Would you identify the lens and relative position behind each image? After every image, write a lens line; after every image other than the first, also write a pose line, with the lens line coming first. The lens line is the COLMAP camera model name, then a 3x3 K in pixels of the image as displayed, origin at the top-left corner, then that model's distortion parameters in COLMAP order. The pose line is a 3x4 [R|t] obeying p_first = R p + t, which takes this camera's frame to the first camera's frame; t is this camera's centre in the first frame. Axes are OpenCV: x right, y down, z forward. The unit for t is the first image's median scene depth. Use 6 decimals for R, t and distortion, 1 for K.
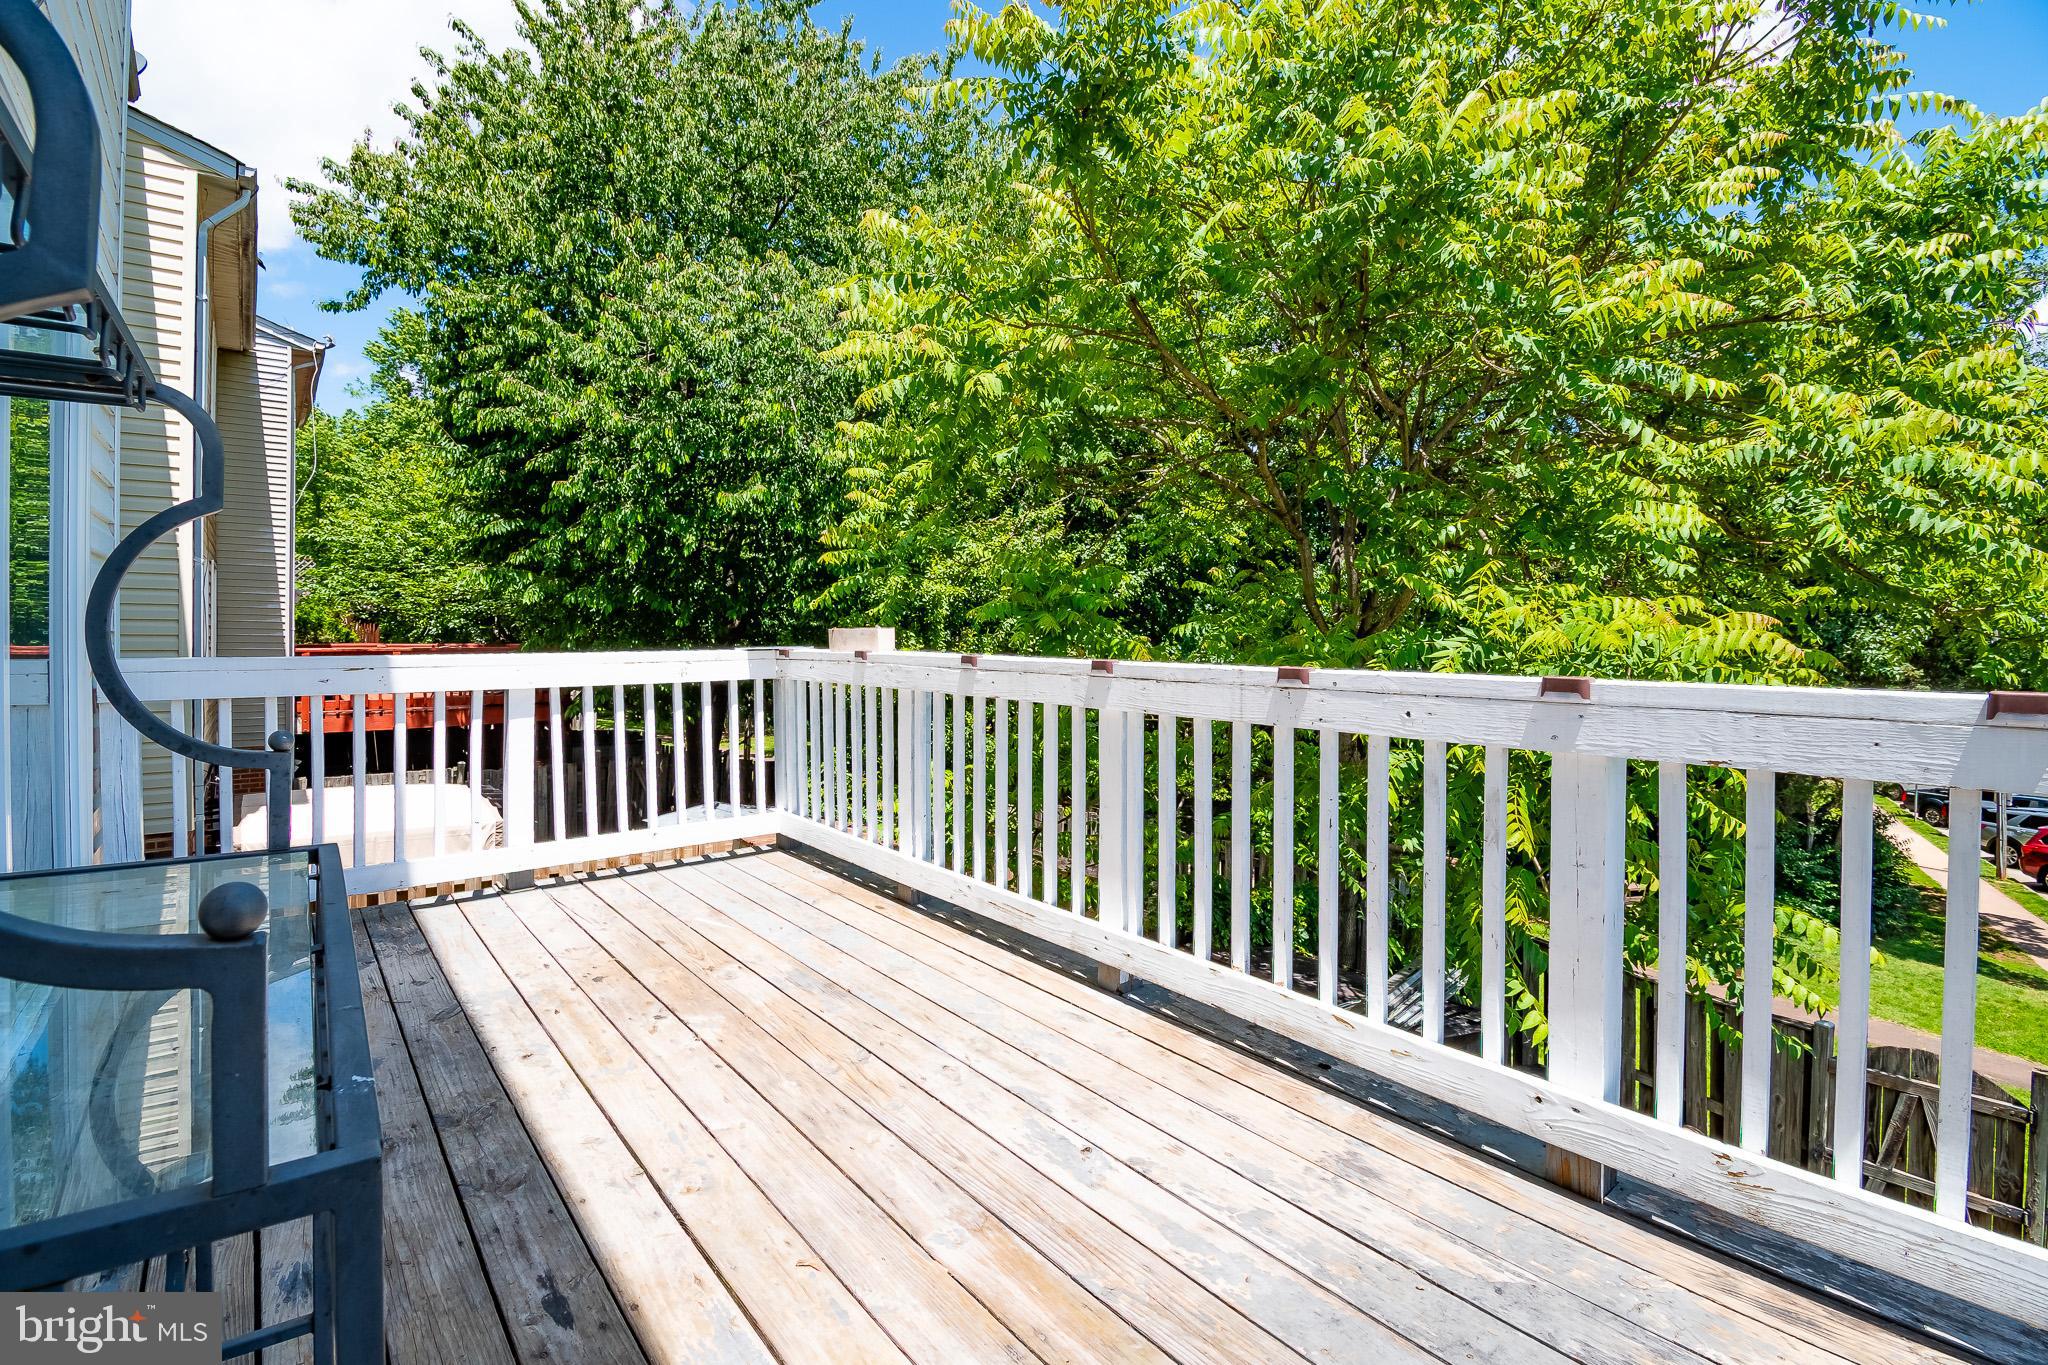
lens RADIAL K [[922.7, 0, 1014.4], [0, 922.7, 677.9], [0, 0, 1]] dist [0.024207, -0.027449]
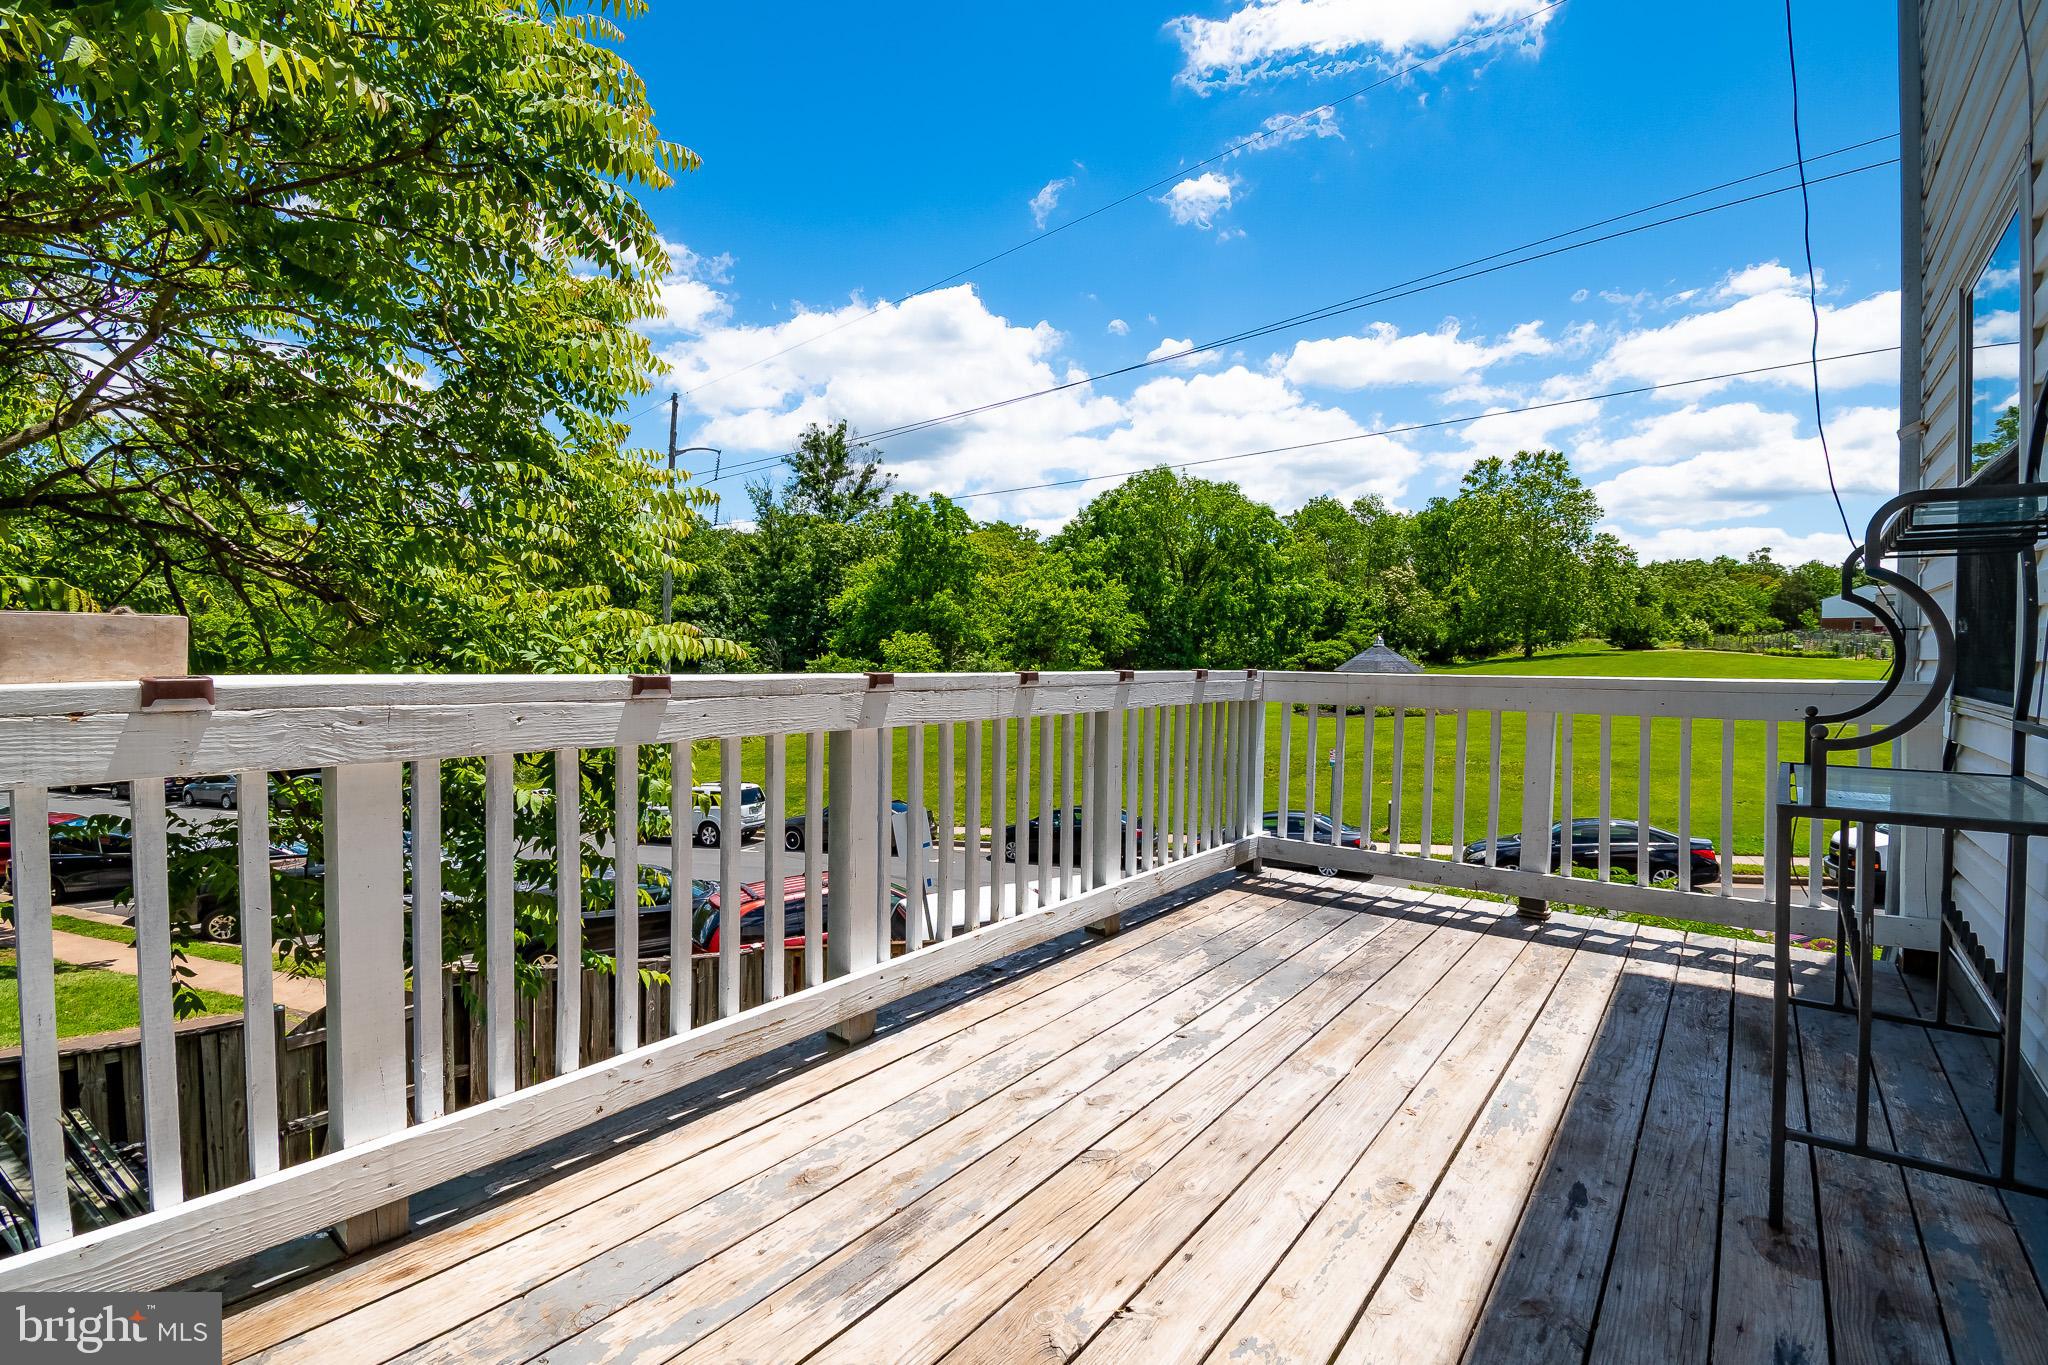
lens RADIAL K [[922.7, 0, 1014.4], [0, 922.7, 677.9], [0, 0, 1]] dist [0.024207, -0.027449]
pose [[-0.224015, -0.023969, 0.974291, -0.945203], [0.040524, 0.998604, 0.033885, -0.040003], [-0.973743, 0.047073, -0.222731, 1.252118]]
